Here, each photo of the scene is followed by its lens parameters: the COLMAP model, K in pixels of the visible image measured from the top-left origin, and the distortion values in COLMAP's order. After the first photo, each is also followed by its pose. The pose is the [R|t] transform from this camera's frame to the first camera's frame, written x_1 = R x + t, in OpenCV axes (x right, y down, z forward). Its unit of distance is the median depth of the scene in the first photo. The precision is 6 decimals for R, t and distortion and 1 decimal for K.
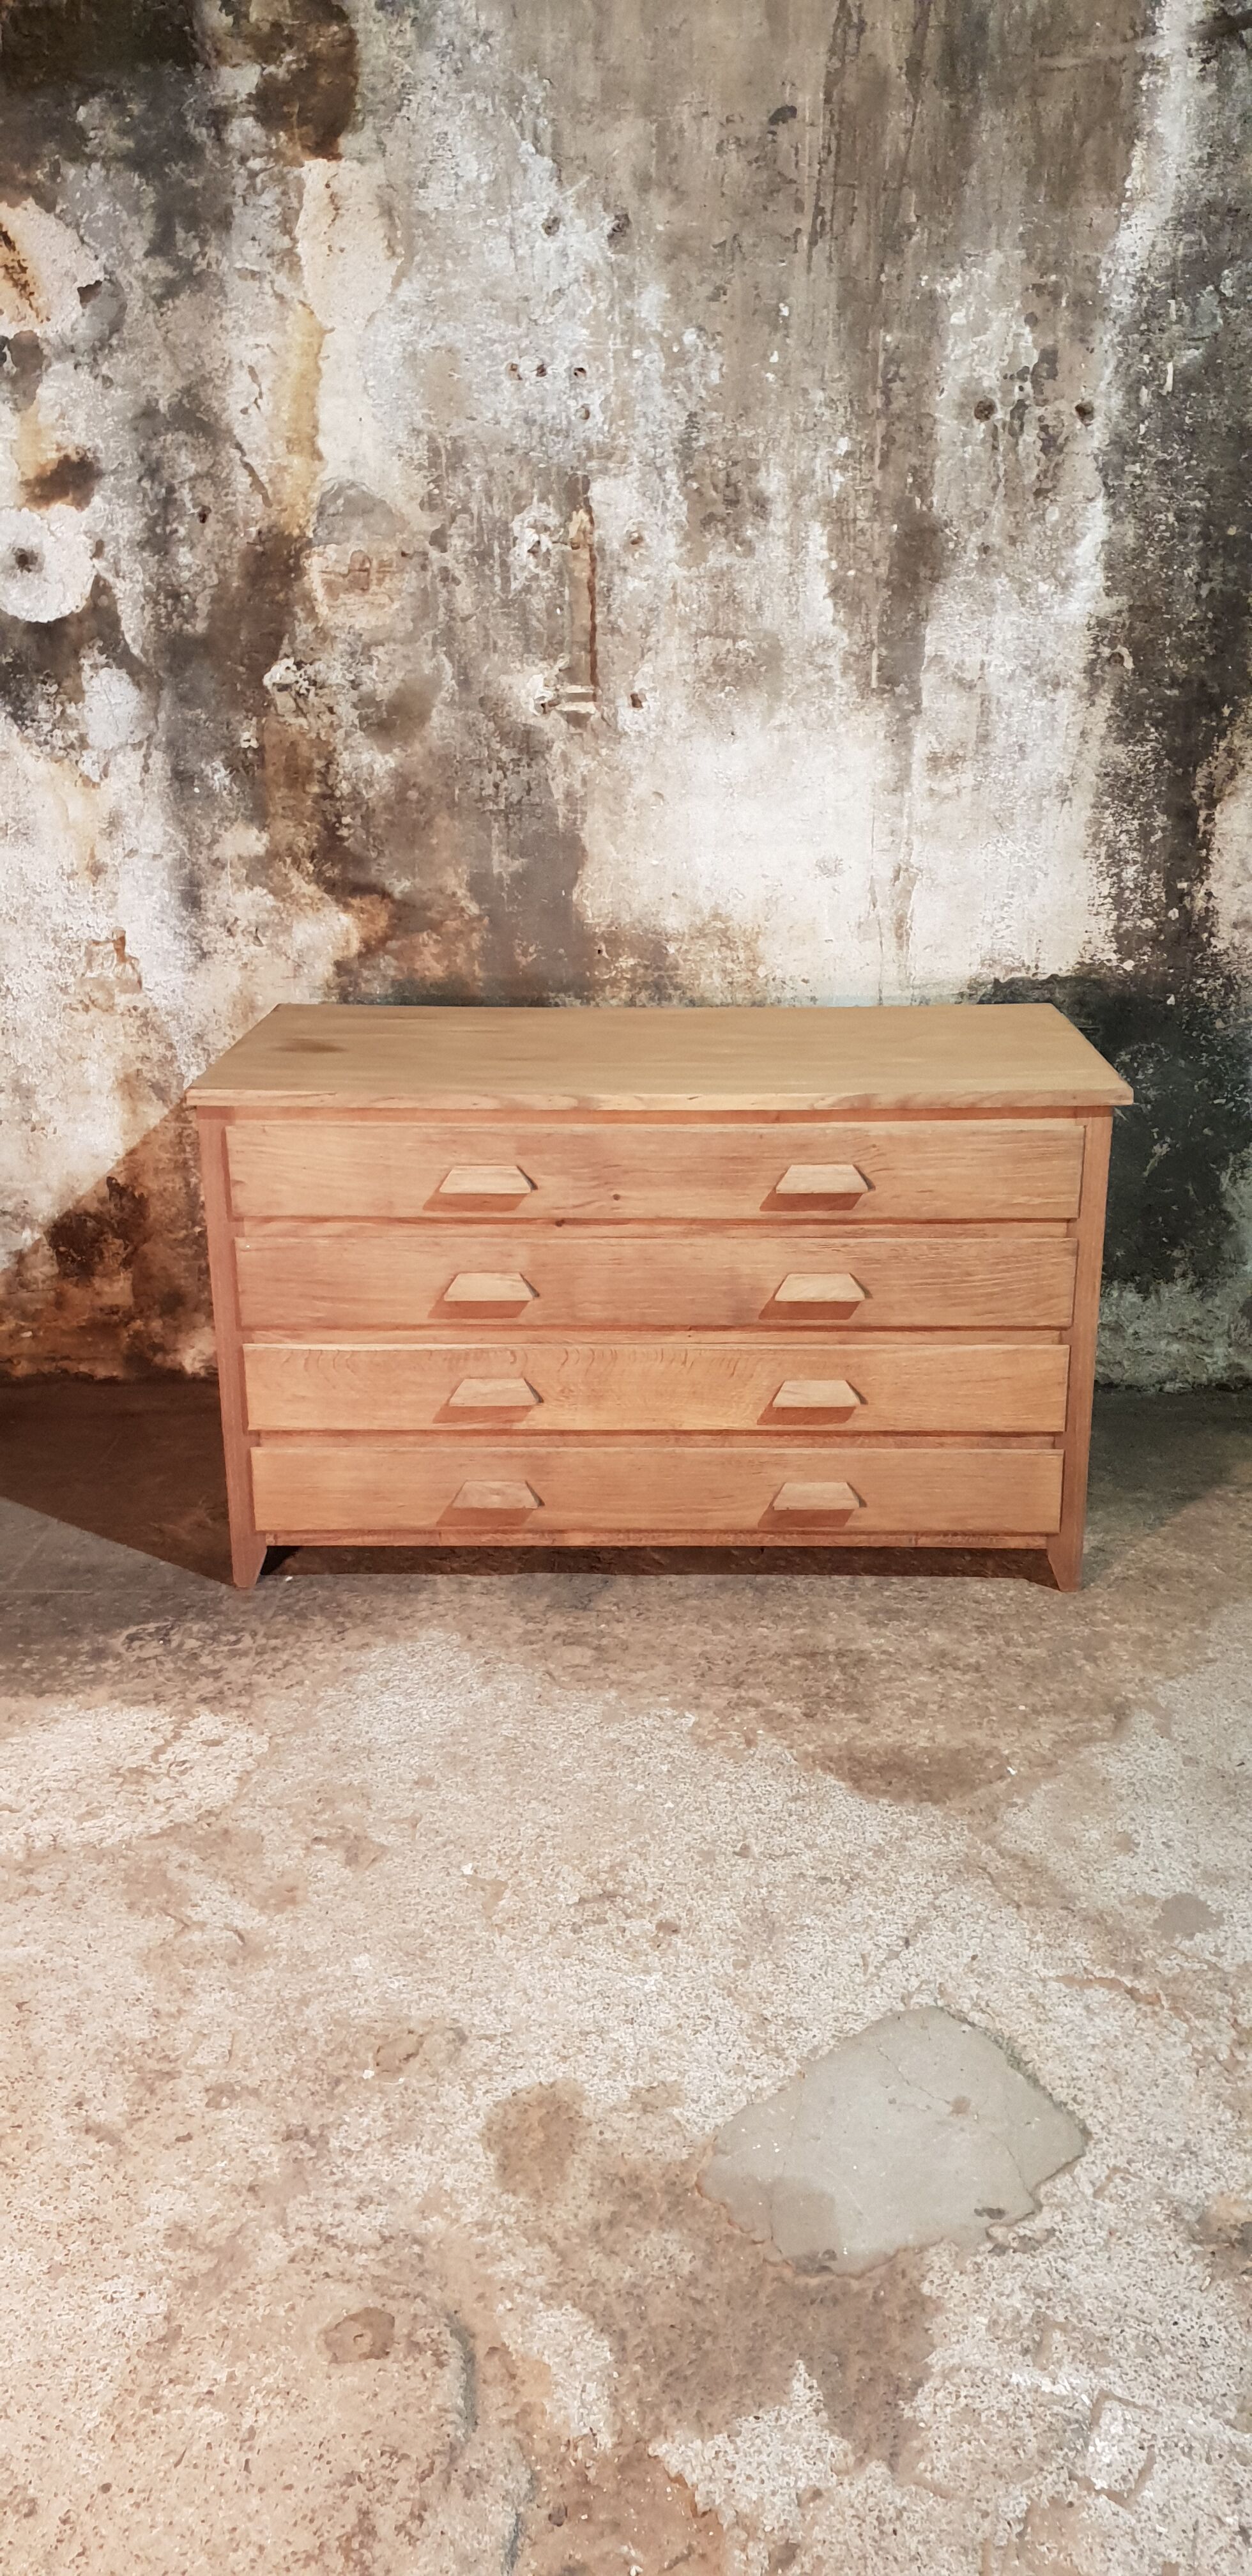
lens RADIAL K [[2034.2, 0, 676.8], [0, 2034.2, 1303.8], [0, 0, 1]] dist [0.008324, -0.010241]
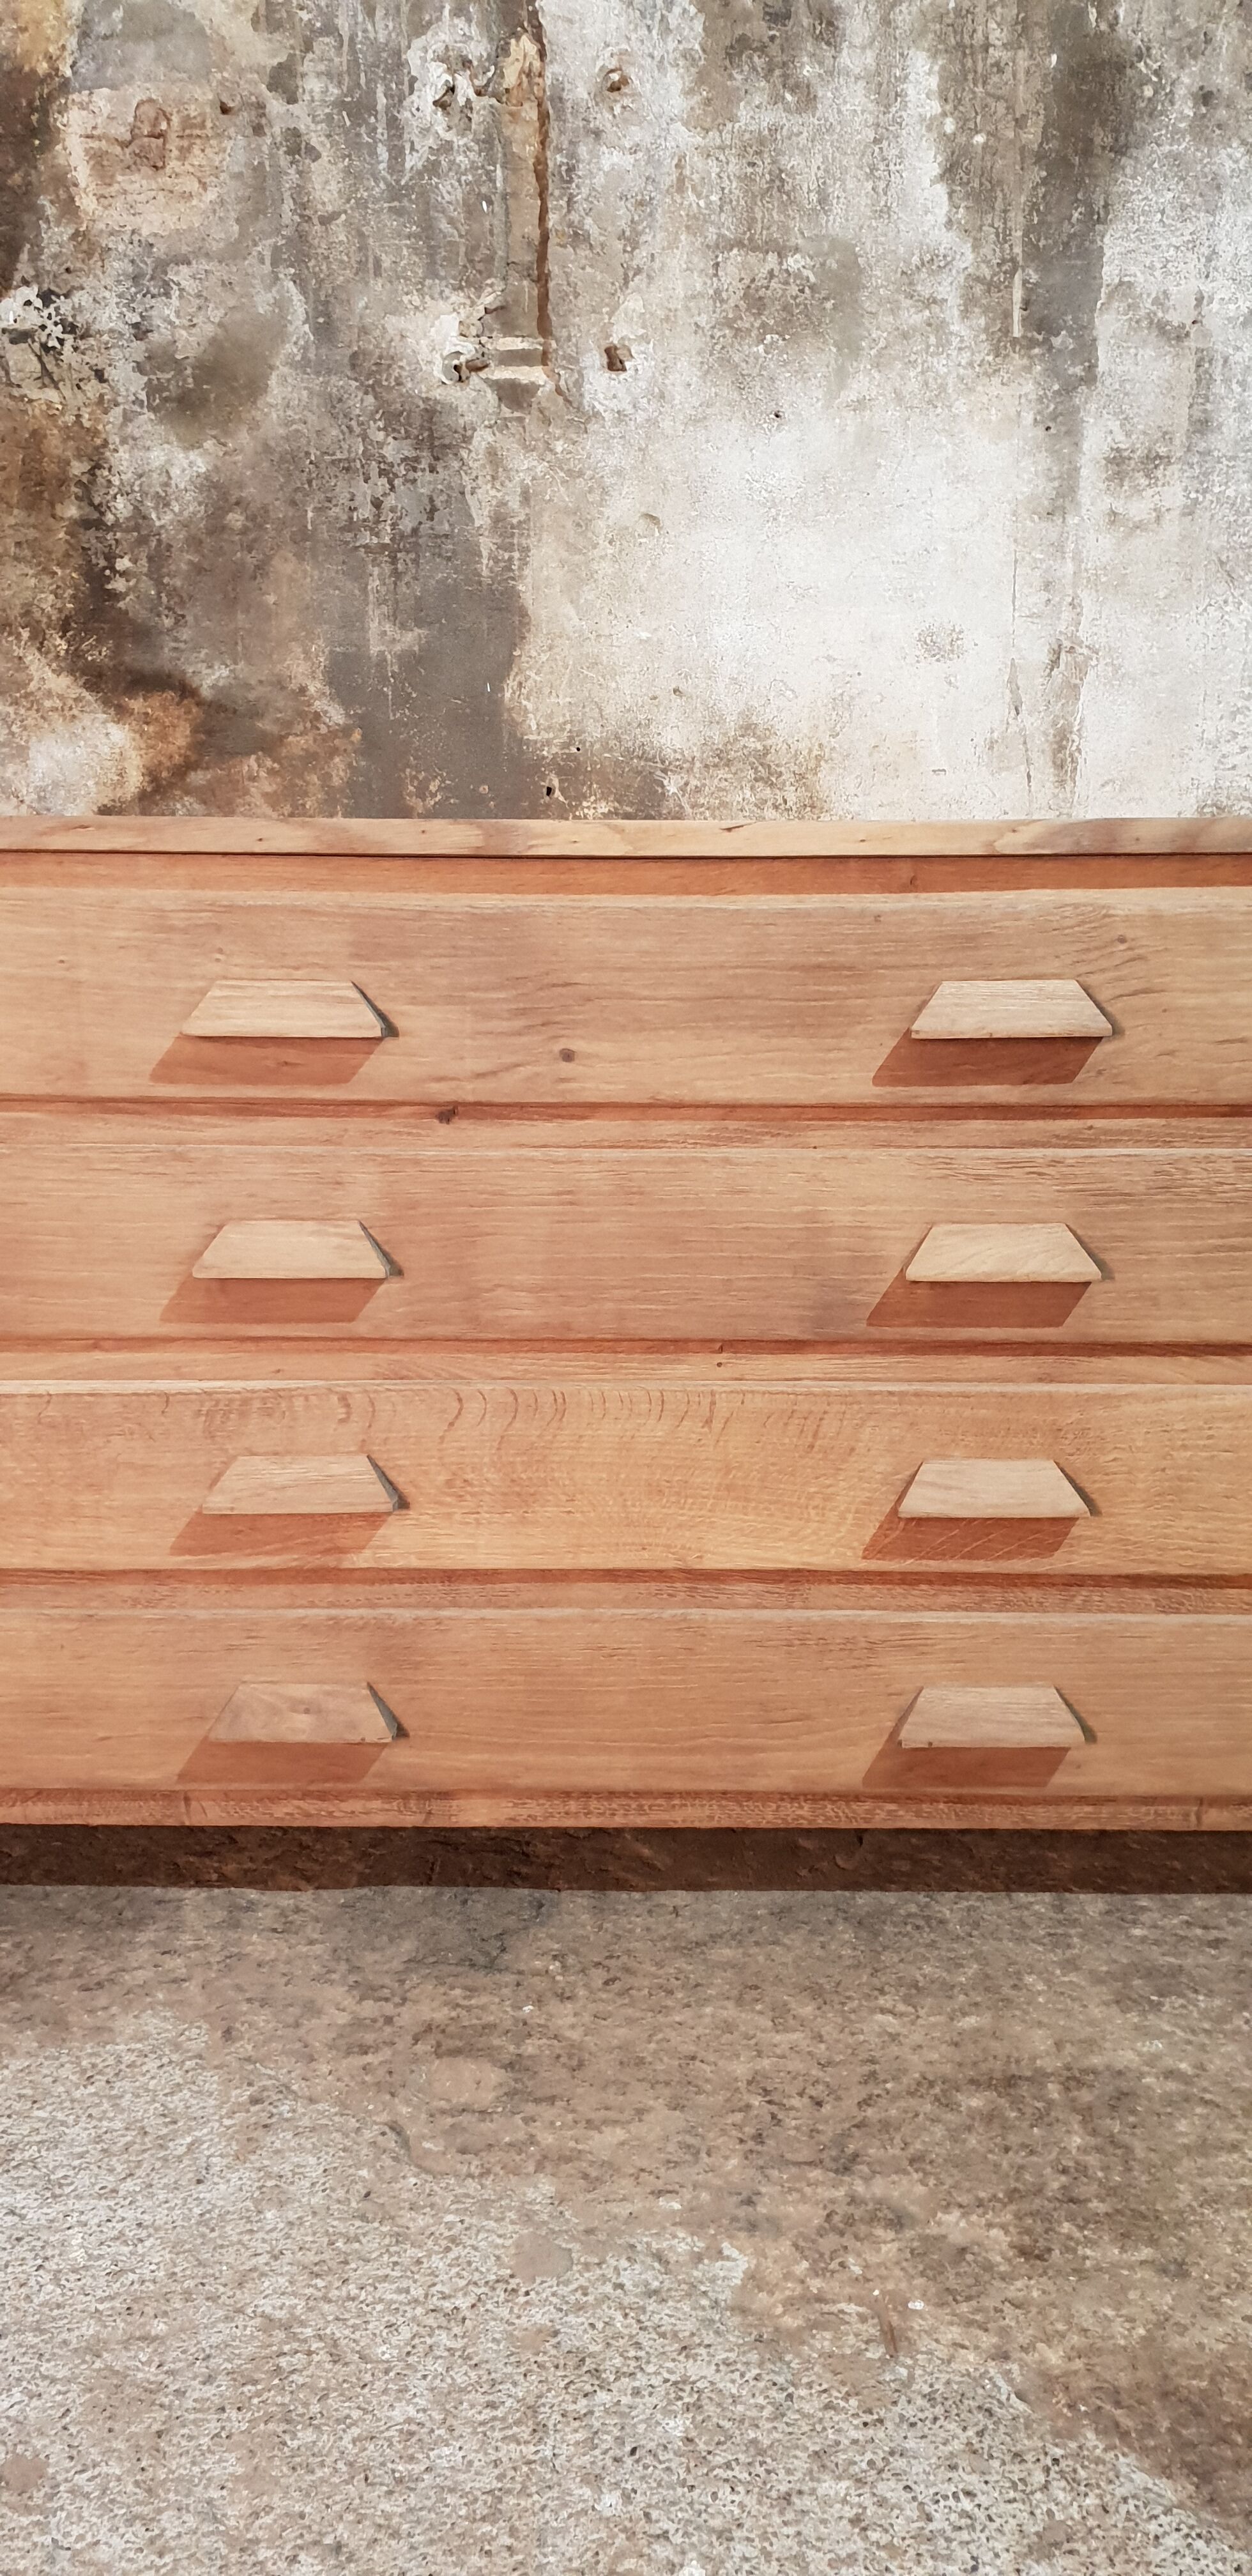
lens RADIAL K [[2034.2, 0, 663.3], [0, 2034.2, 1280.8], [0, 0, 1]] dist [0.008324, -0.010241]
pose [[0.999964, 0.004273, 0.007346, -0.008954], [-0.003114, 0.988519, -0.151066, 0.058197], [-0.007907, 0.151037, 0.988496, 0.454083]]
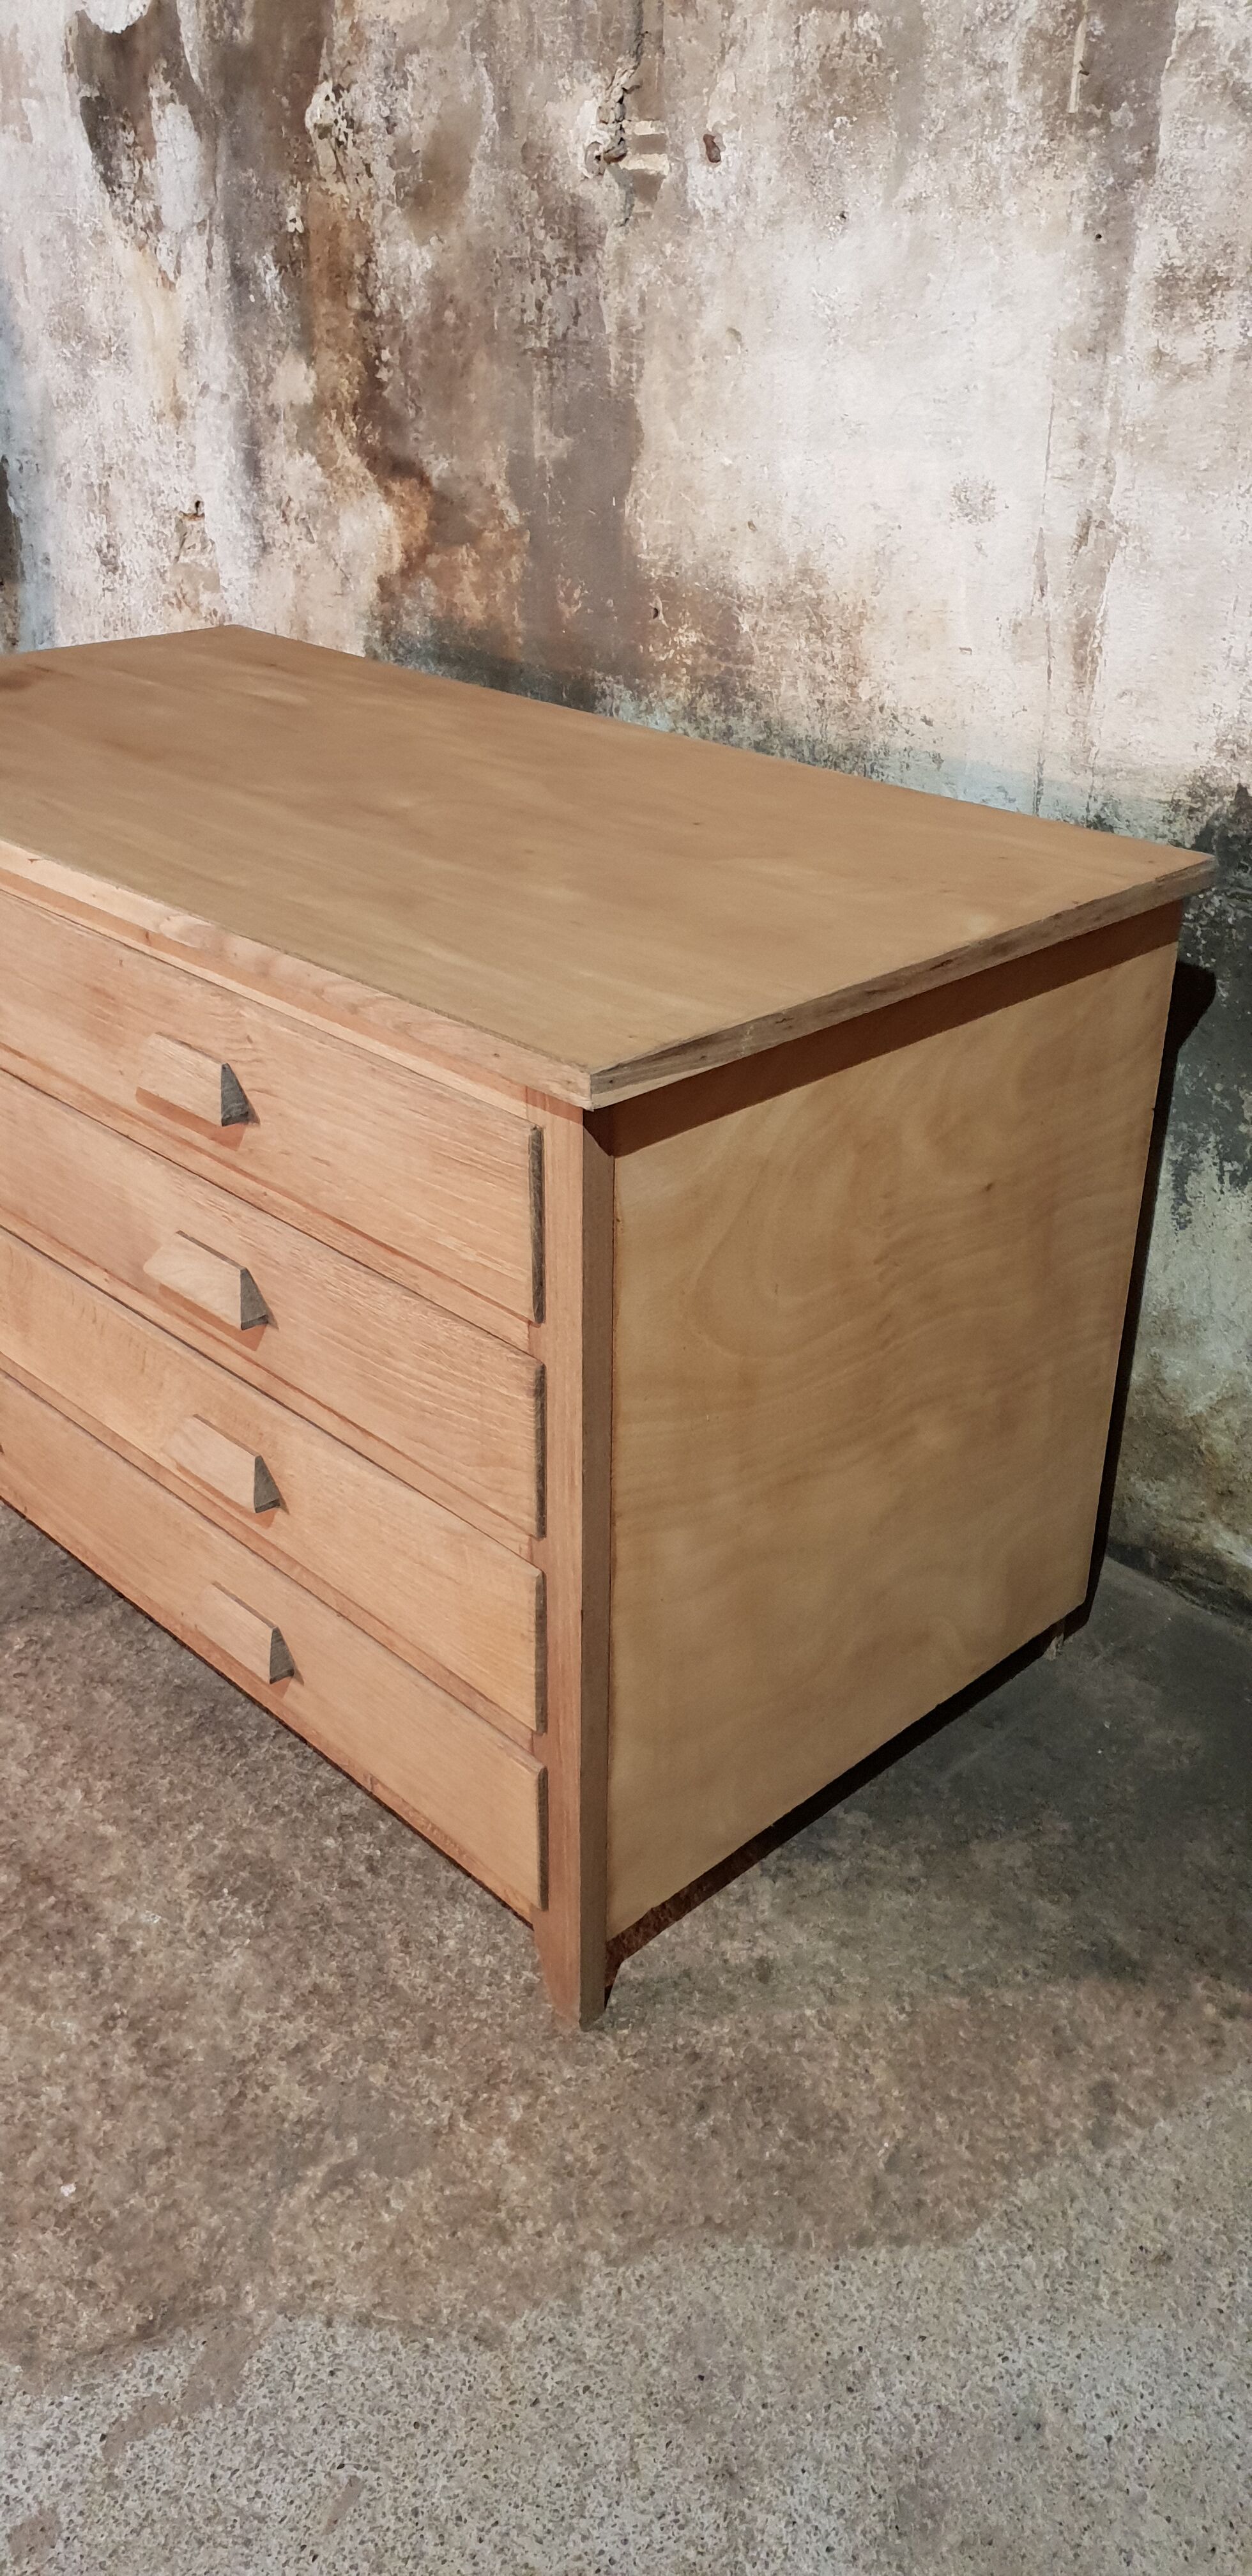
lens RADIAL K [[2034.2, 0, 657.5], [0, 2034.2, 1292.2], [0, 0, 1]] dist [0.008324, -0.010241]
pose [[0.712009, 0.338064, -0.615432, 0.407206], [-0.241140, 0.940890, 0.237862, -0.134319], [0.659466, -0.020955, 0.751442, 0.574036]]
